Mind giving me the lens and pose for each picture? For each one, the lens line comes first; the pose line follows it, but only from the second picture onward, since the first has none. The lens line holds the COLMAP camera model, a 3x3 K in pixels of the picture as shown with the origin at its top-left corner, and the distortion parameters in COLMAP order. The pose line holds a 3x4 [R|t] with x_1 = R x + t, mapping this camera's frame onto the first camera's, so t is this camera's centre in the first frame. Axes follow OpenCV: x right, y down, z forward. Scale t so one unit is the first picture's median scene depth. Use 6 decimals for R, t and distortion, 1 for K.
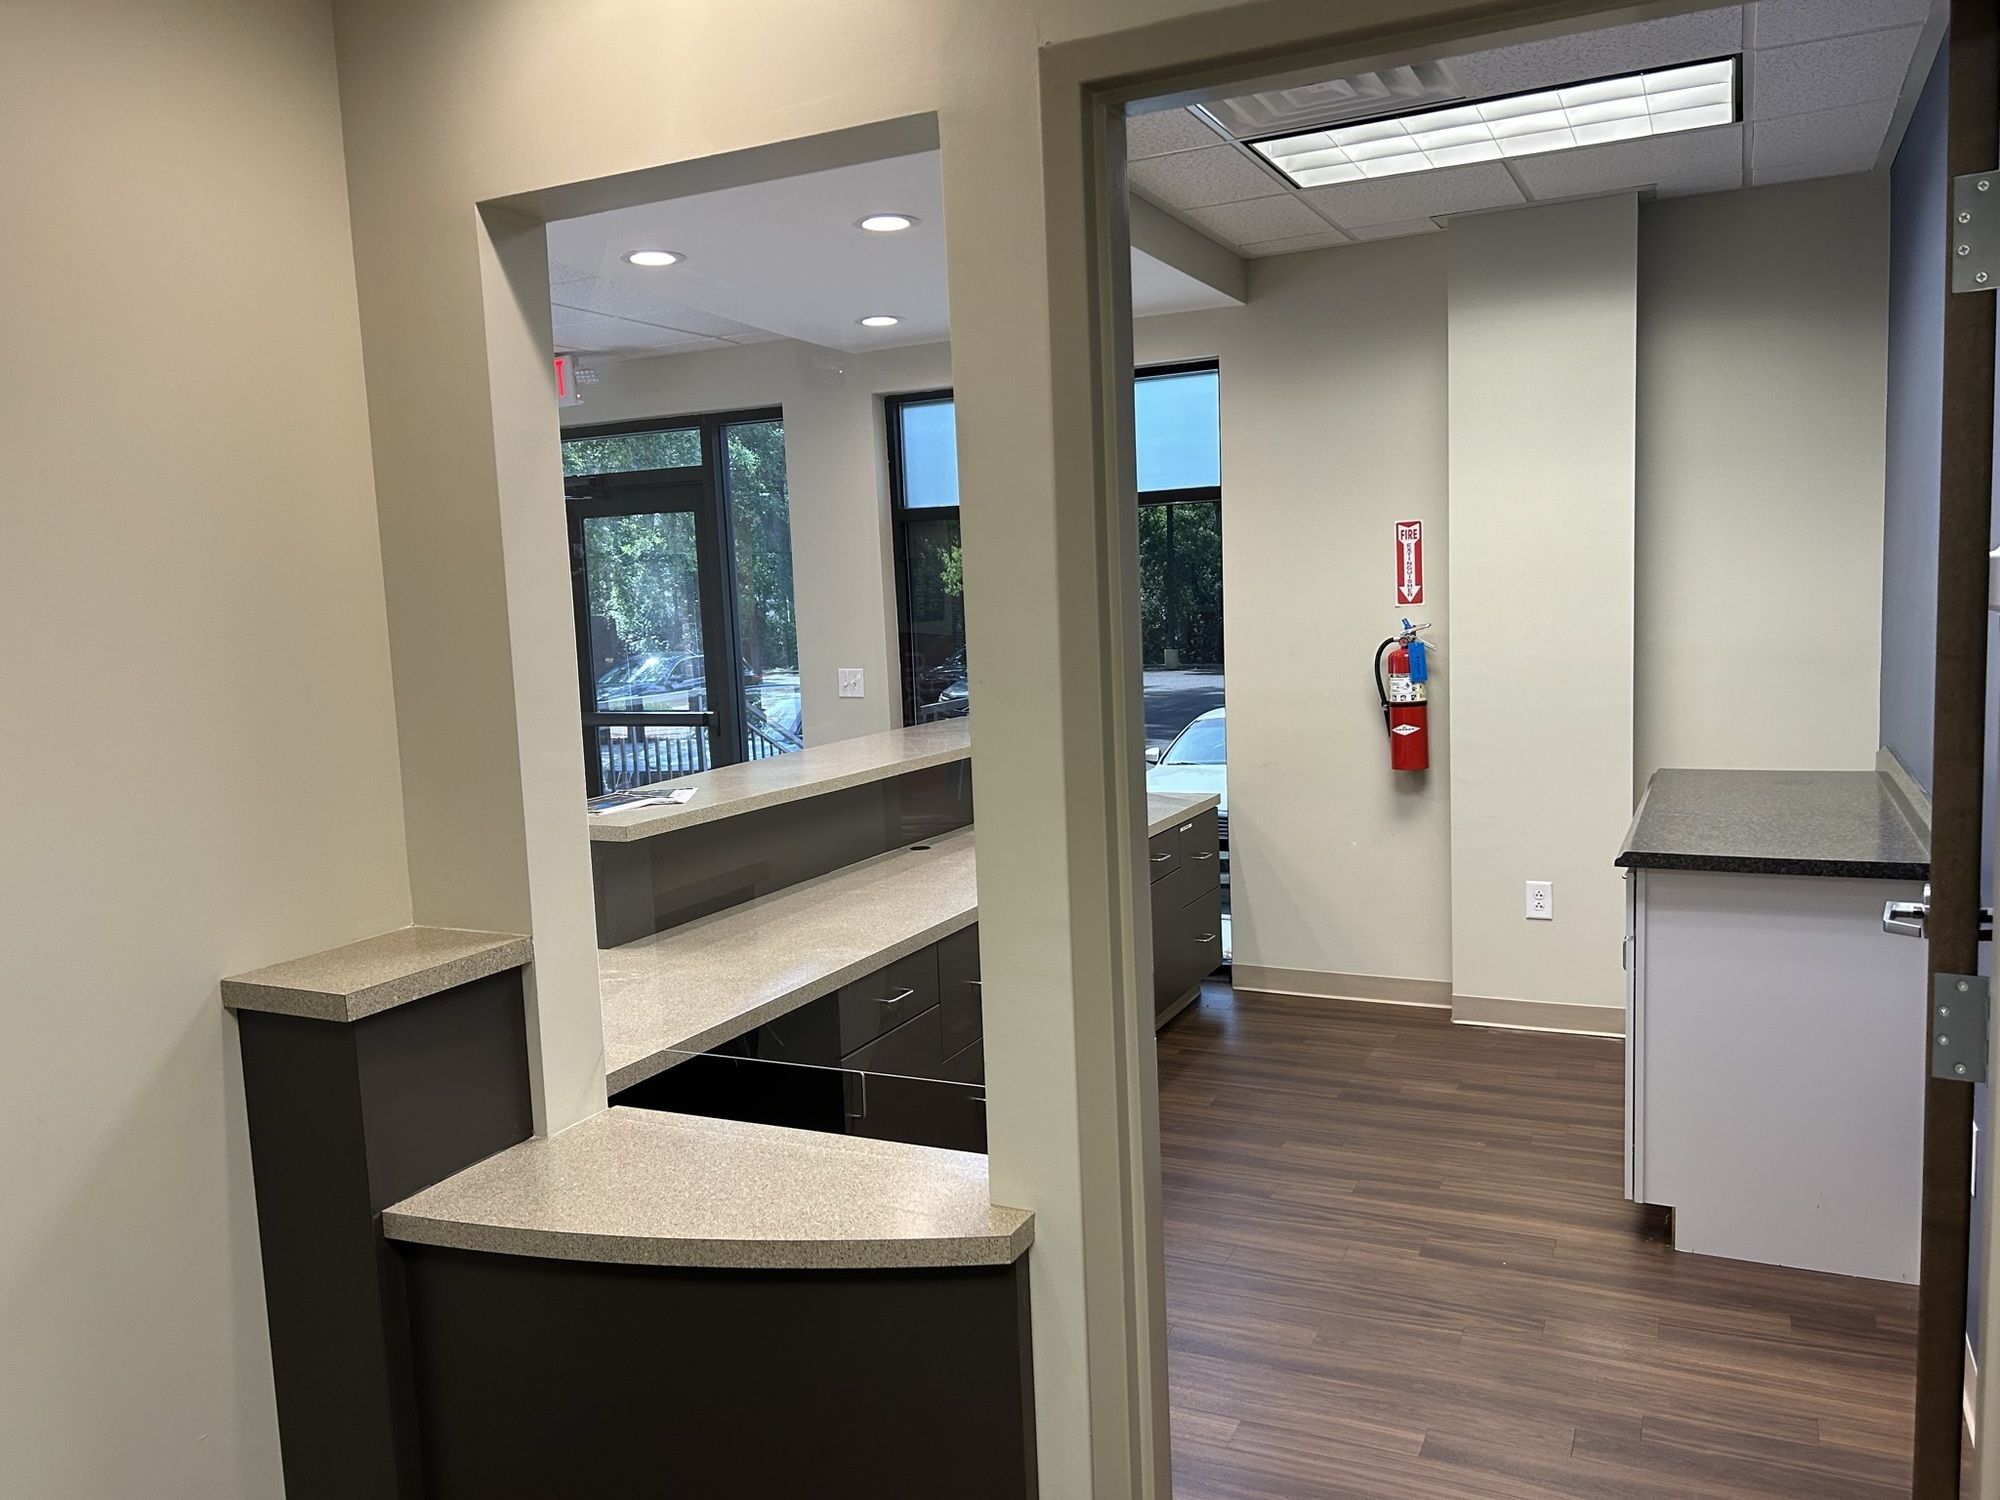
lens RADIAL K [[1506.7, 0, 997.3], [0, 1506.7, 755.5], [0, 0, 1]] dist [0.029132, -0.037563]
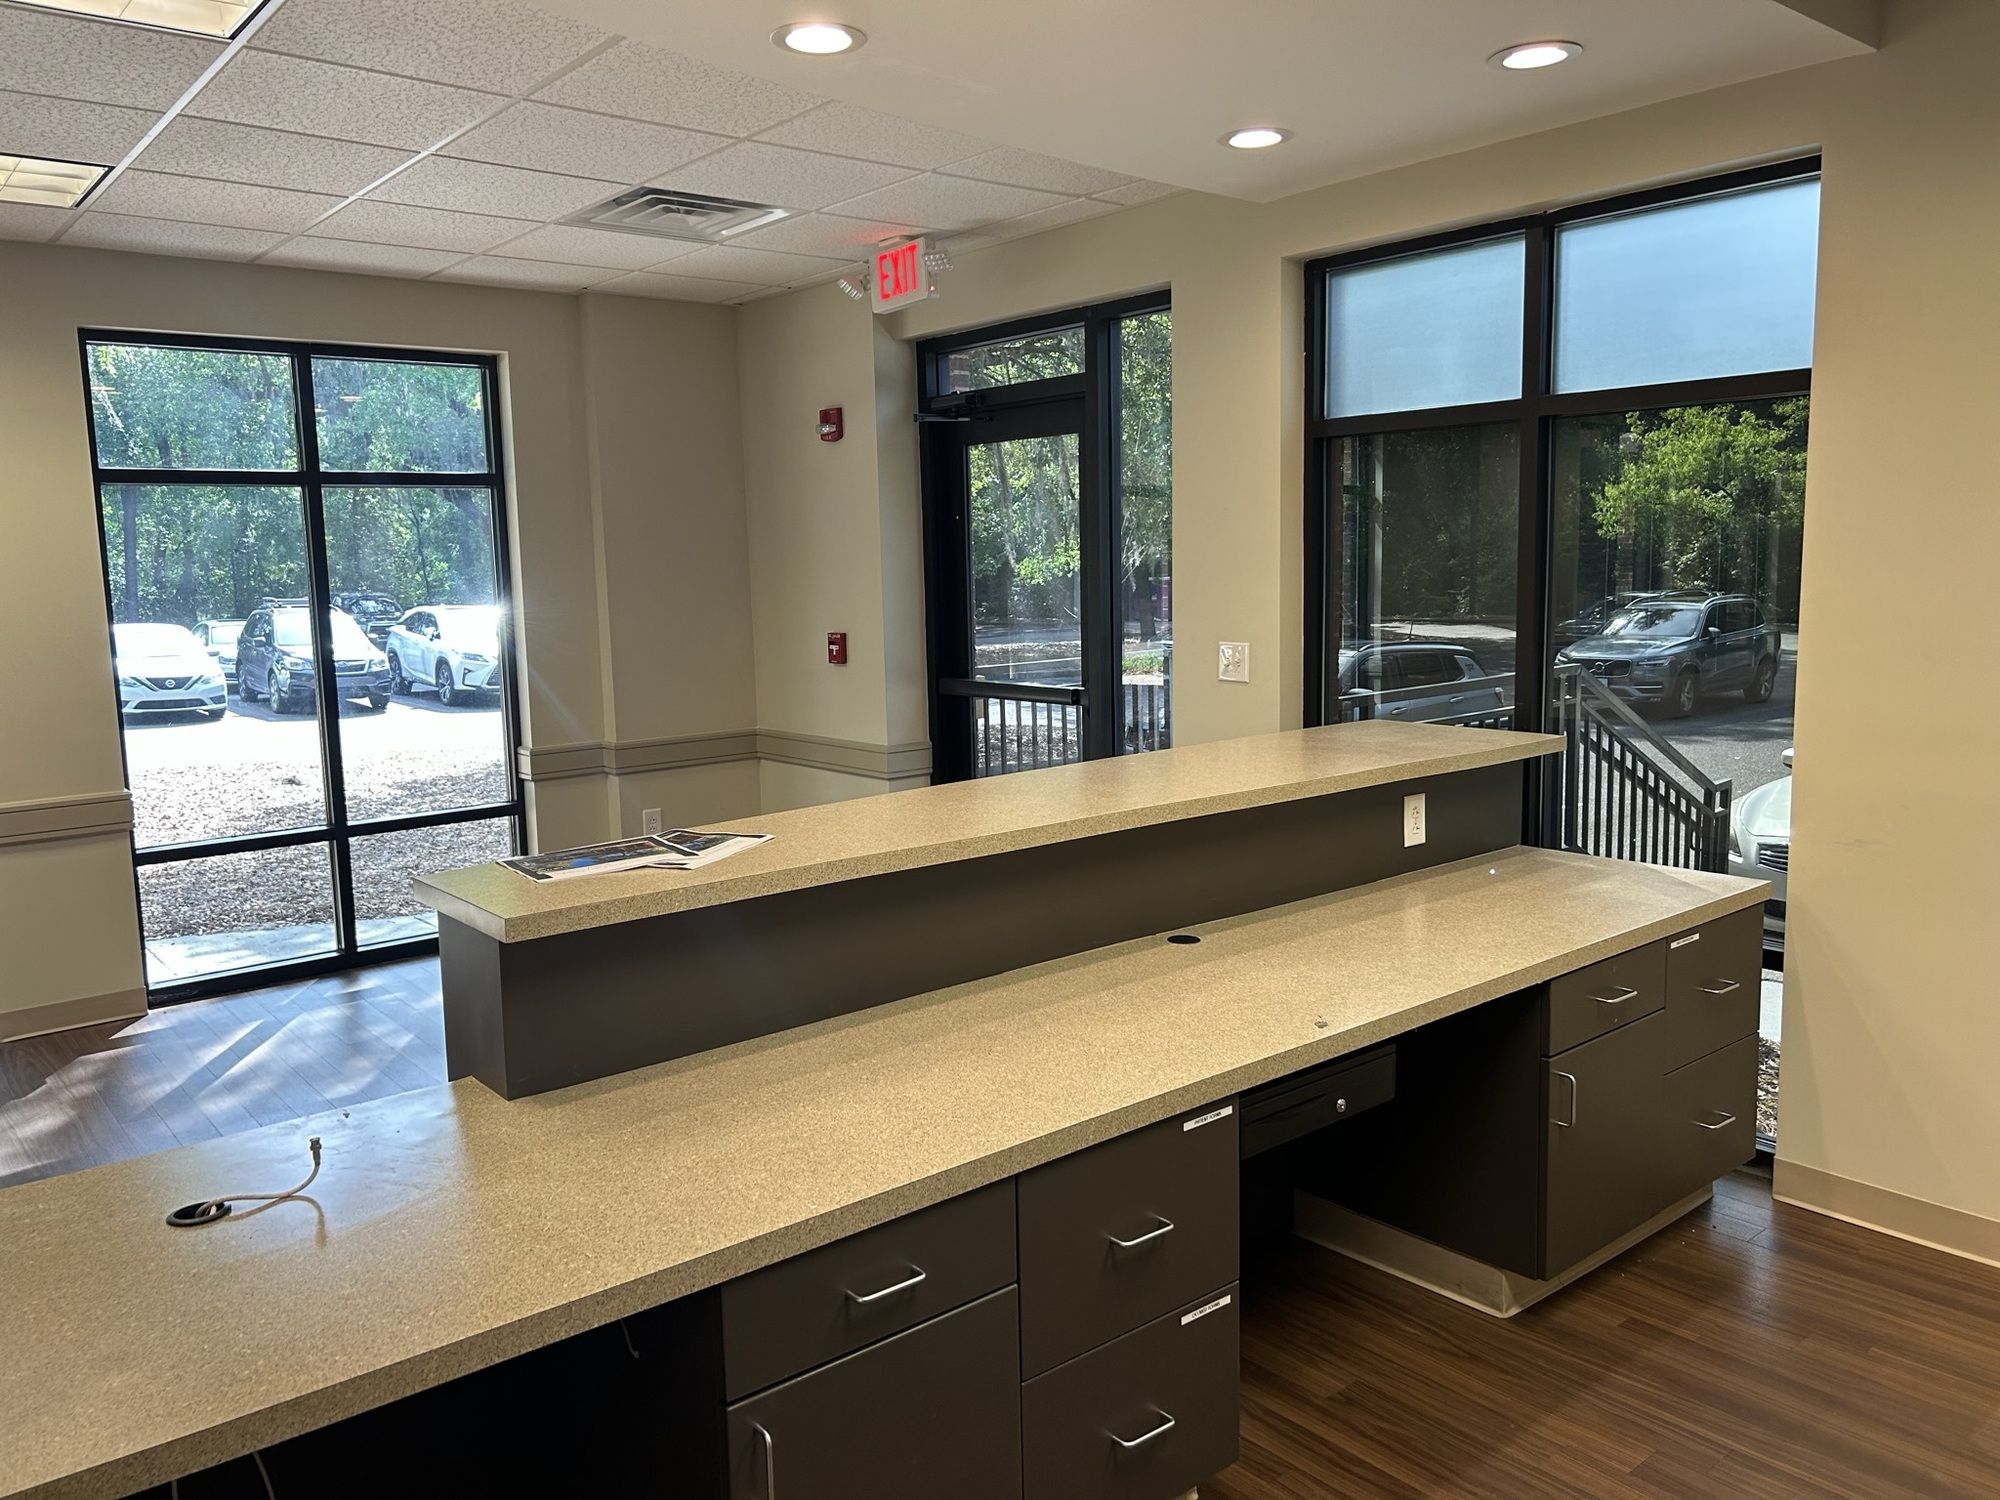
lens RADIAL K [[1506.7, 0, 999.1], [0, 1506.7, 732.3], [0, 0, 1]] dist [0.029132, -0.037563]
pose [[0.908506, 0.066546, -0.412539, 0.104857], [-0.056288, 0.997729, 0.036984, -0.035724], [0.414063, -0.010379, 0.910189, 0.294347]]
